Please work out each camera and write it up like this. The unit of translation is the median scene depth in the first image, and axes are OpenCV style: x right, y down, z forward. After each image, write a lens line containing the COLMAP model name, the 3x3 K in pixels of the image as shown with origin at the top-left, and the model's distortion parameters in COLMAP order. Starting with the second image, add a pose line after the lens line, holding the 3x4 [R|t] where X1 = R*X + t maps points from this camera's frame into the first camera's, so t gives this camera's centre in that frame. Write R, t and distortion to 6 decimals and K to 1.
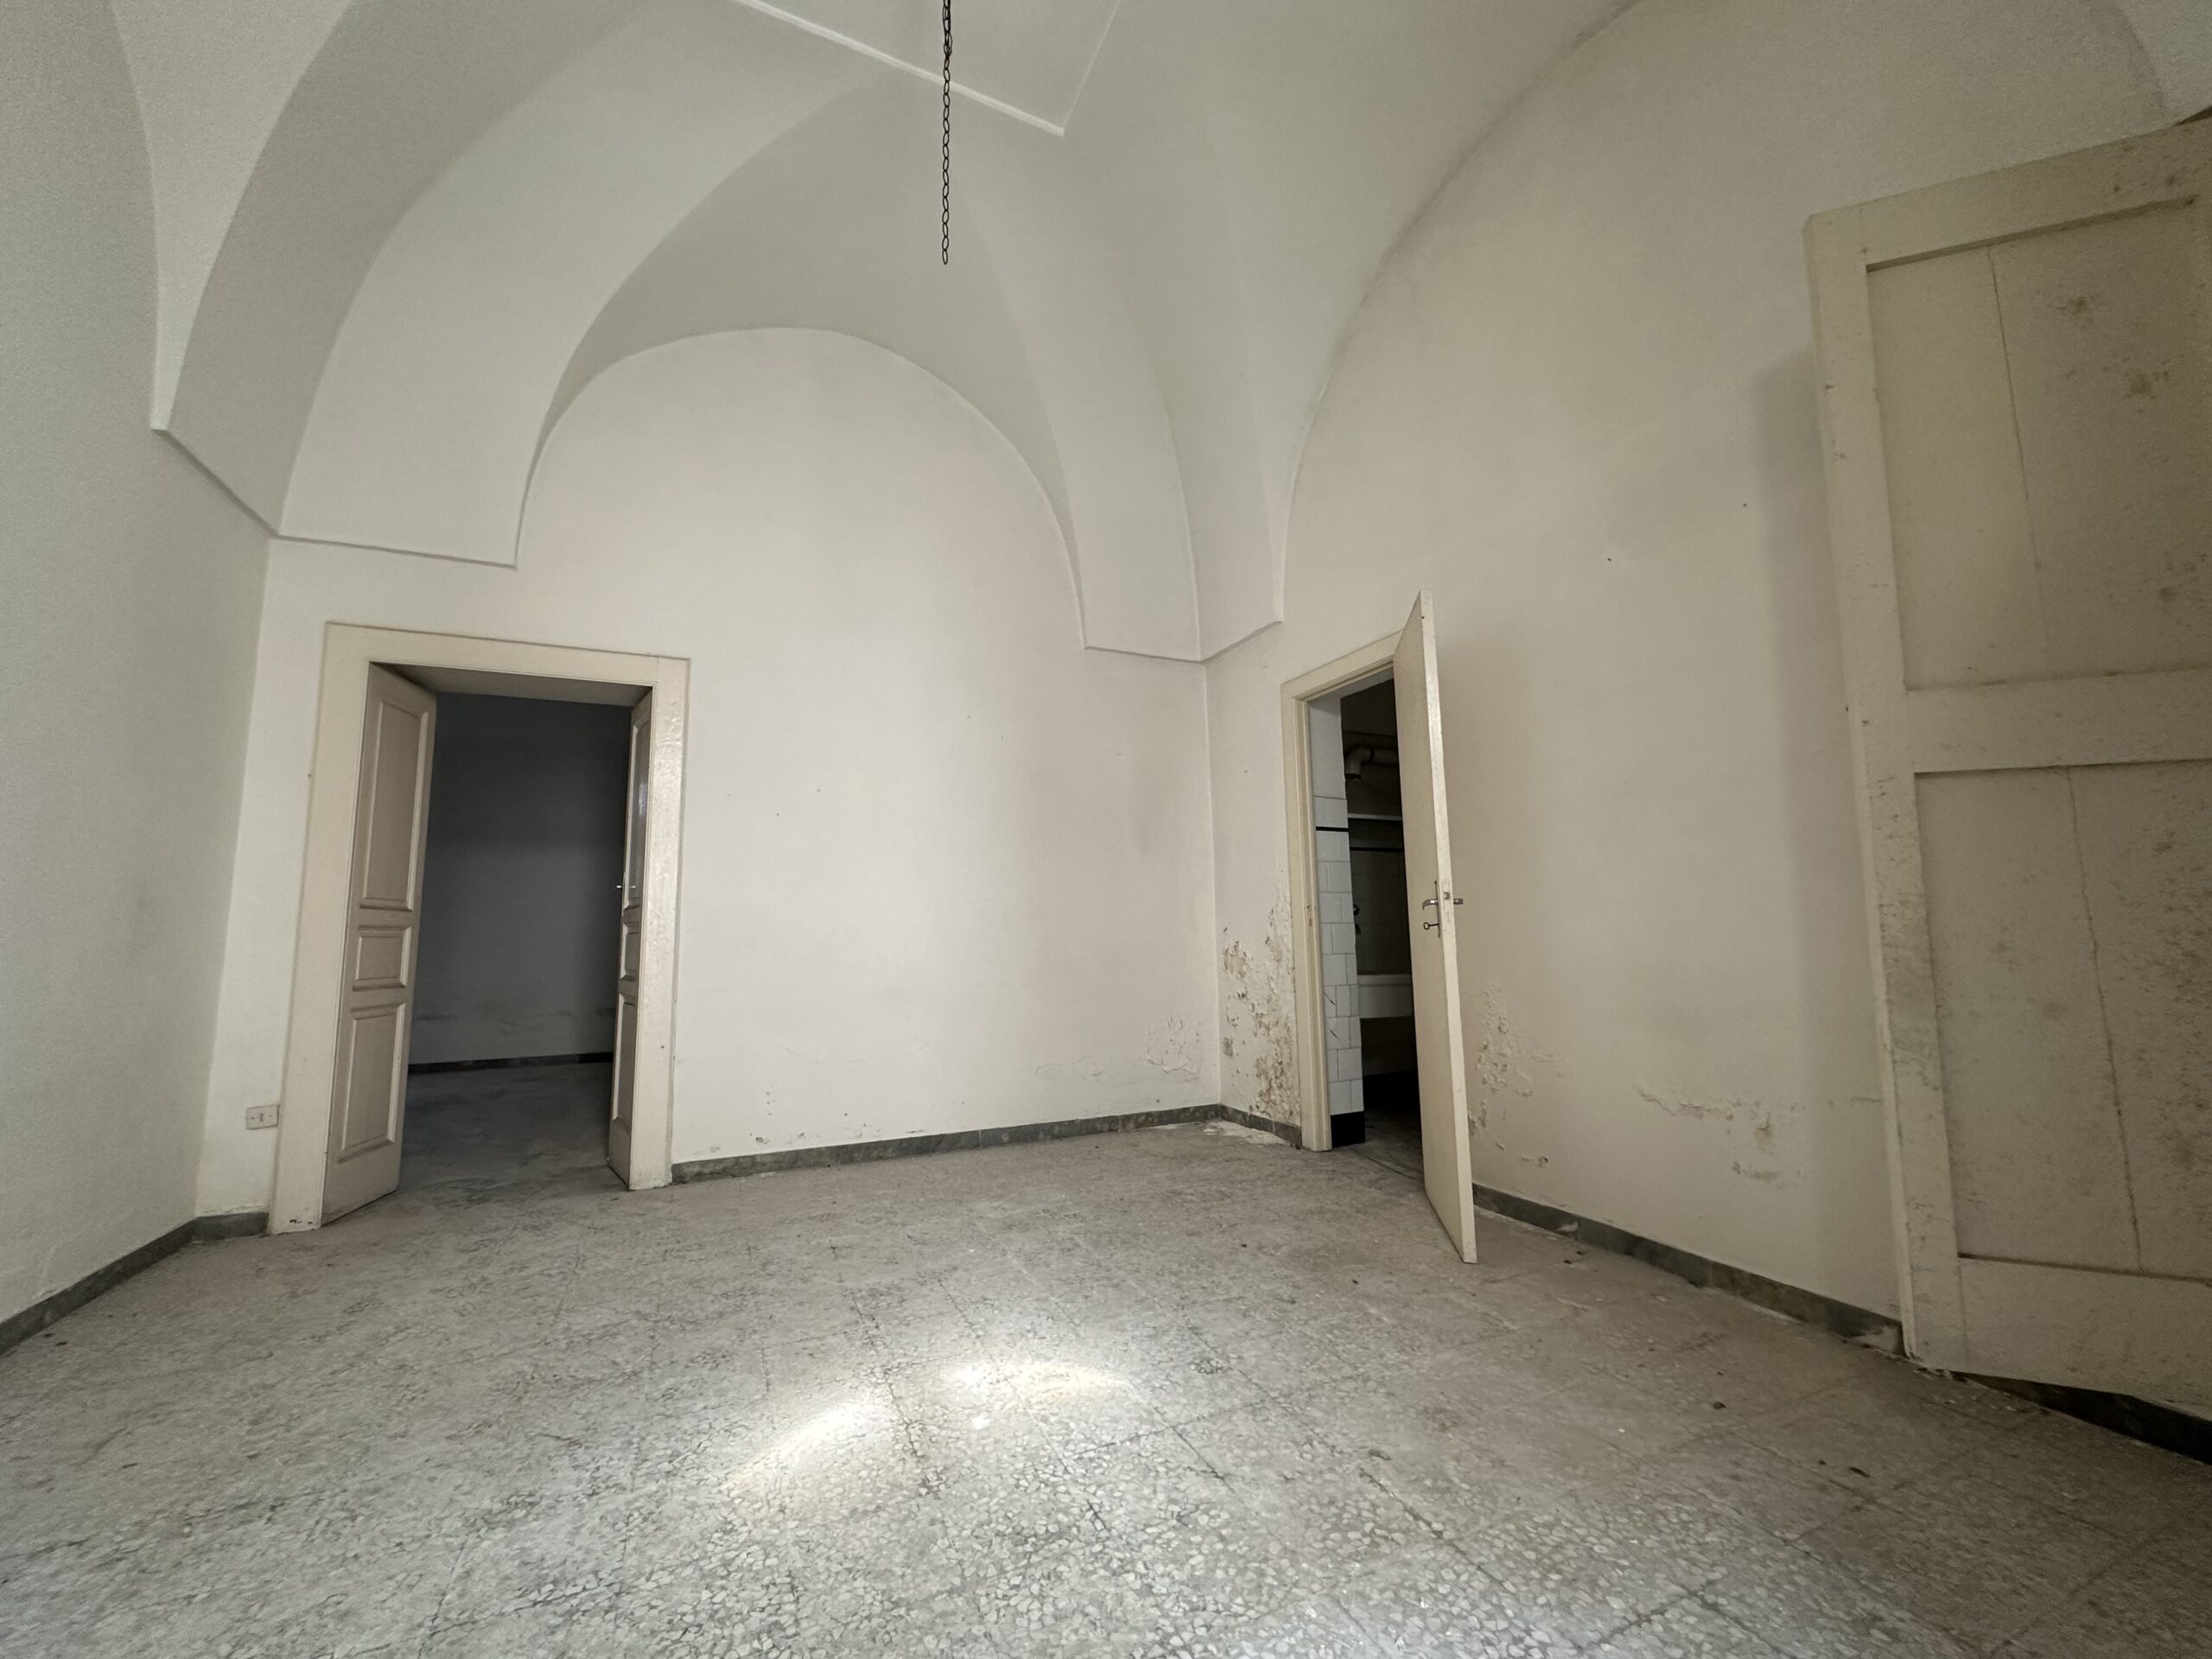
lens RADIAL K [[877.6, 0, 1108.1], [0, 877.6, 828.2], [0, 0, 1]] dist [-0.000840, 0.000372]
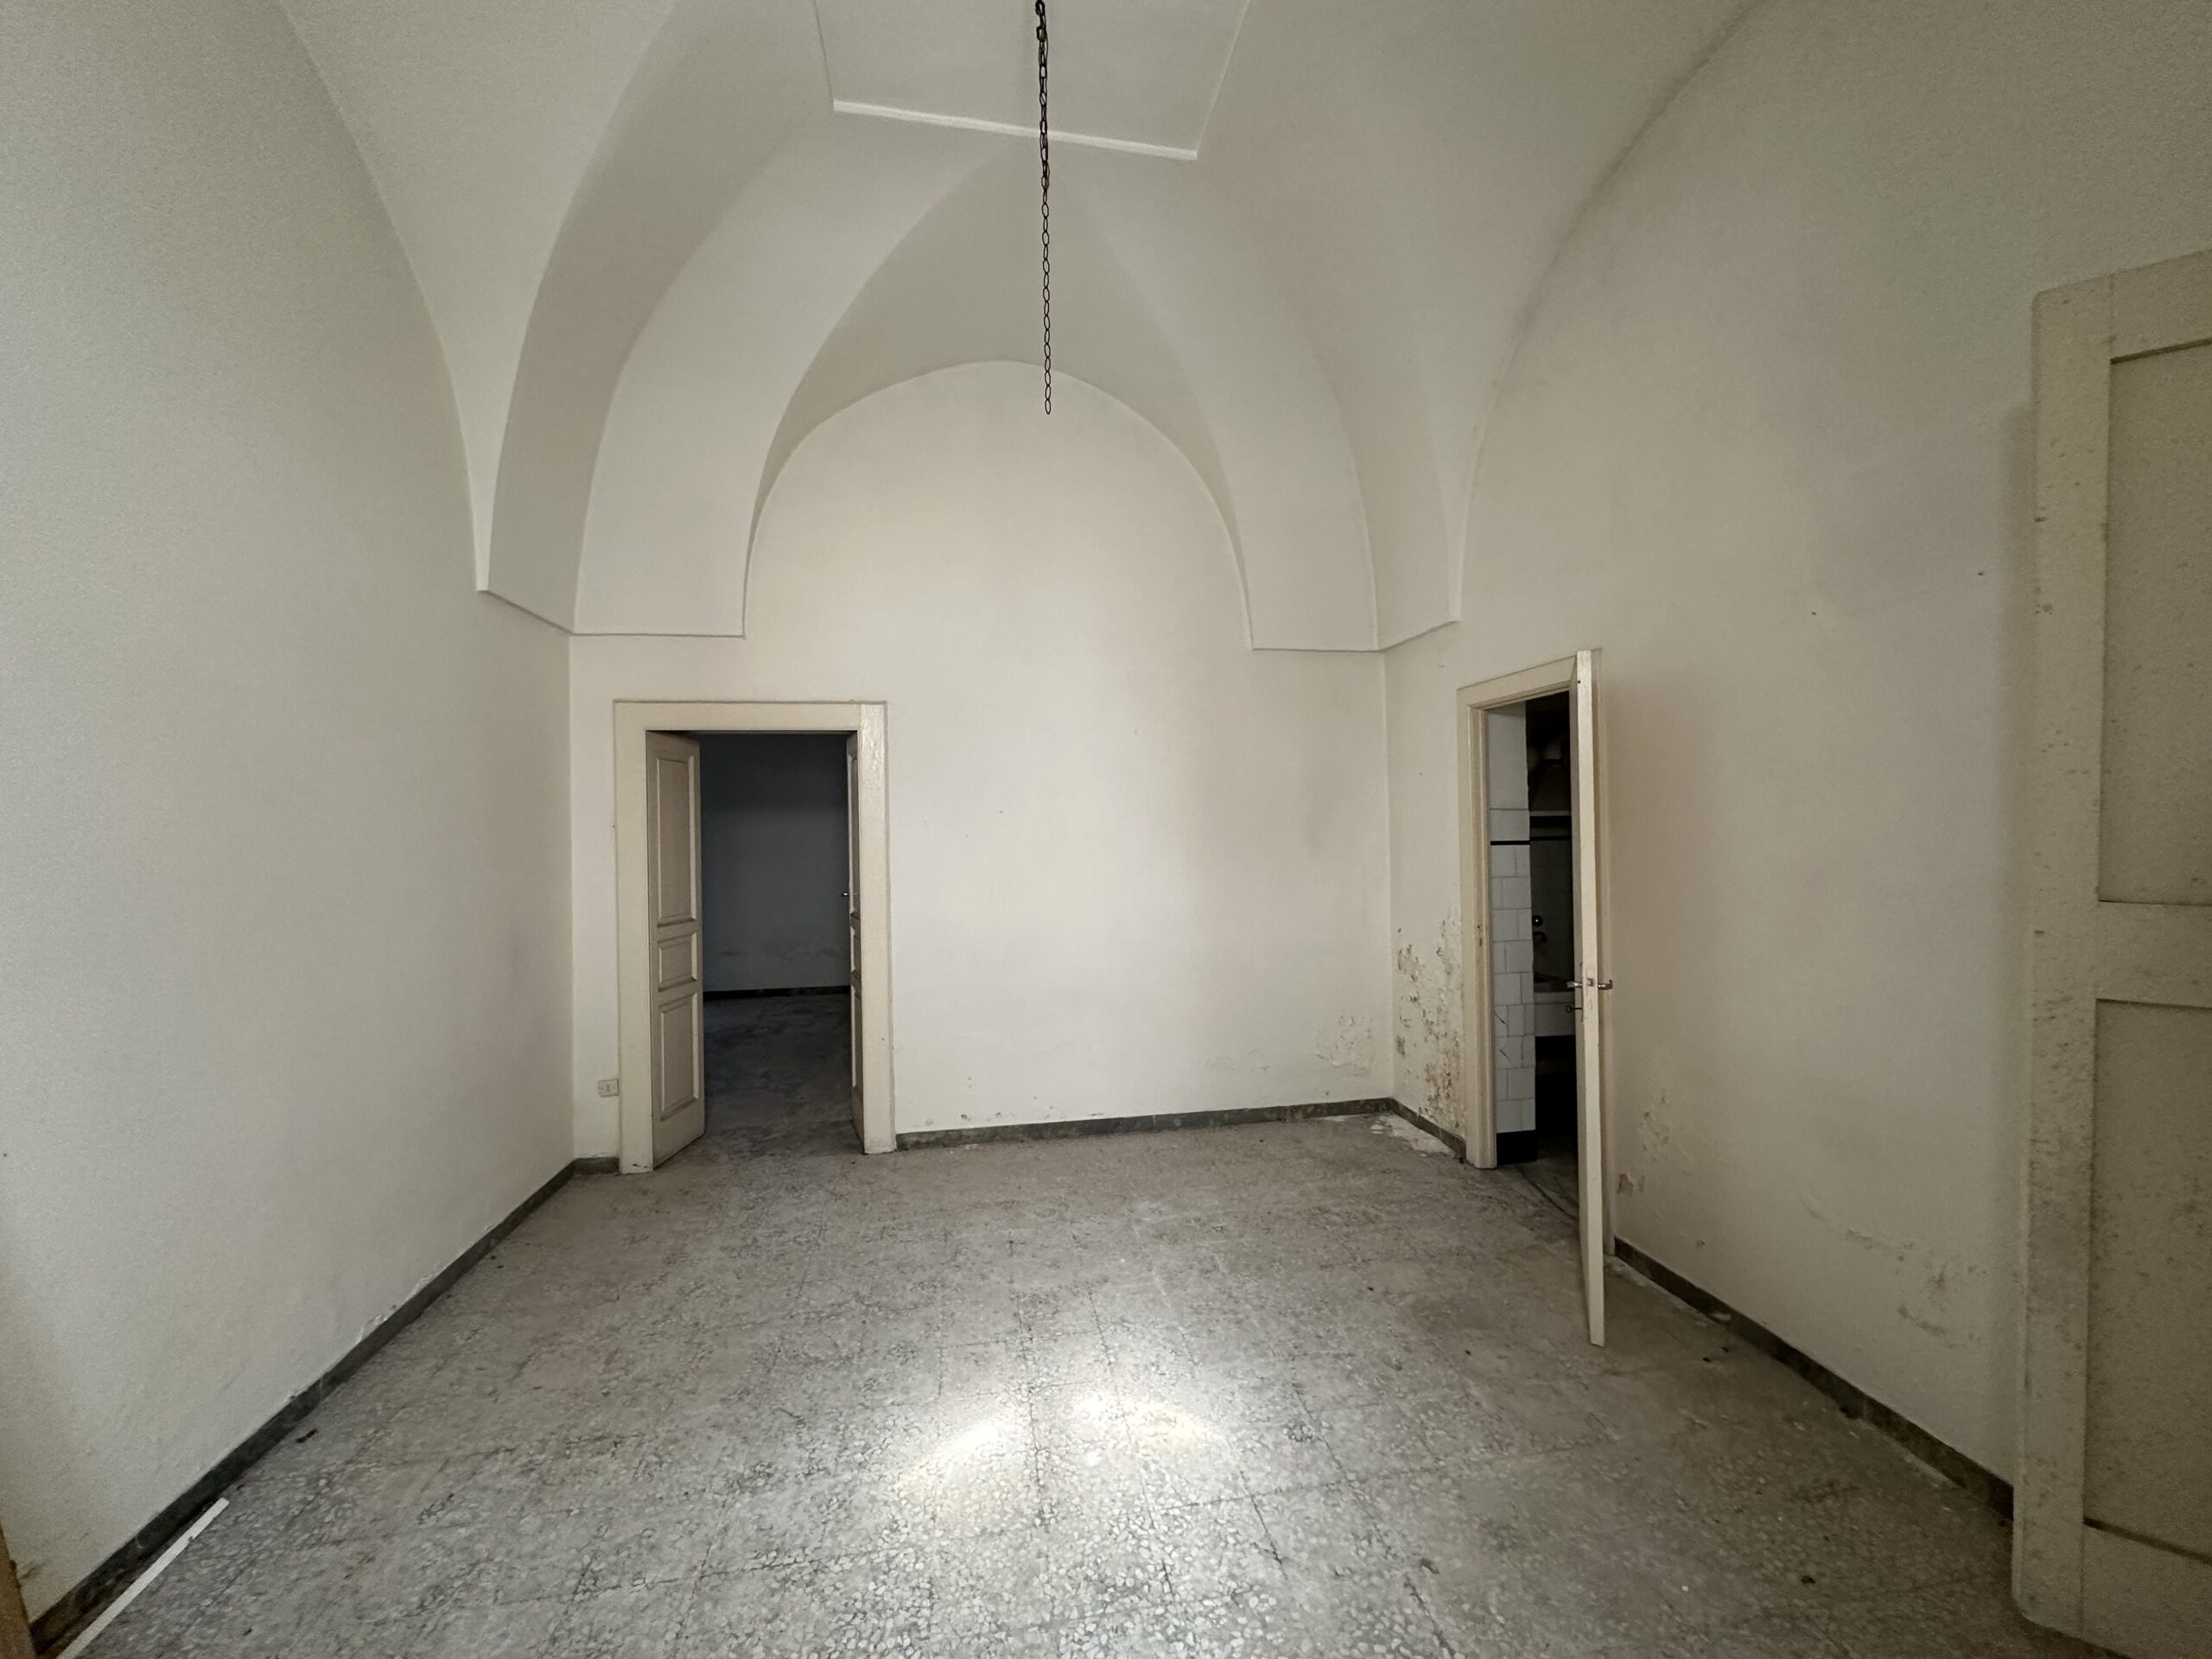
lens RADIAL K [[877.6, 0, 1108.1], [0, 877.6, 828.2], [0, 0, 1]] dist [-0.000840, 0.000372]
pose [[0.966283, 0.001413, -0.257480, 0.141232], [0.030978, 0.992084, 0.121698, -0.258639], [0.255613, -0.125571, 0.958589, -0.040567]]
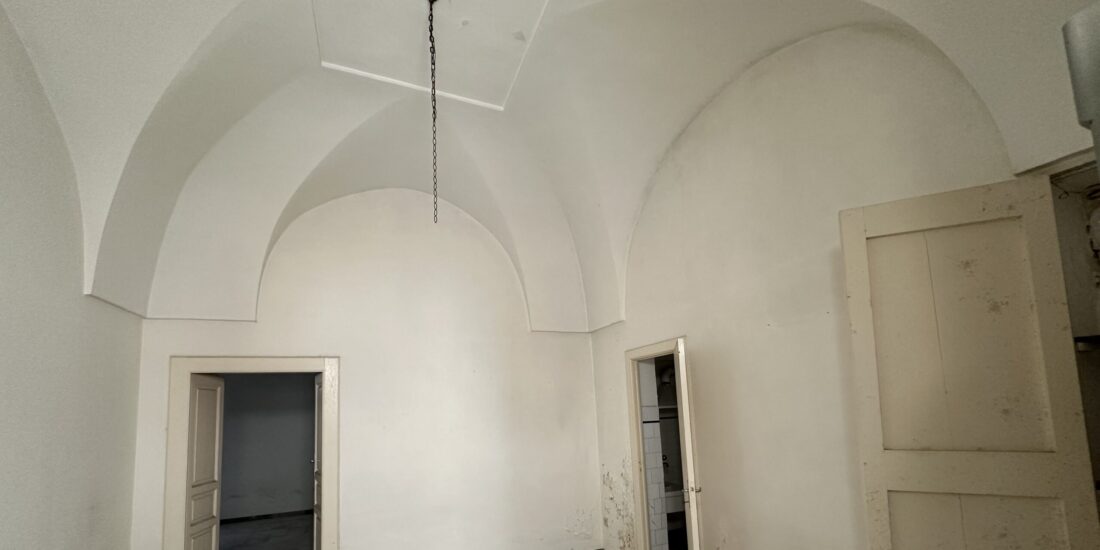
lens RADIAL K [[436.3, 0, 551.1], [0, 436.3, 365.6], [0, 0, 1]] dist [0.000252, -0.000100]
pose [[0.998848, -0.029682, -0.037697, 0.113558], [0.030594, 0.999247, 0.023865, -0.291707], [0.036960, -0.024991, 0.999004, -0.049257]]
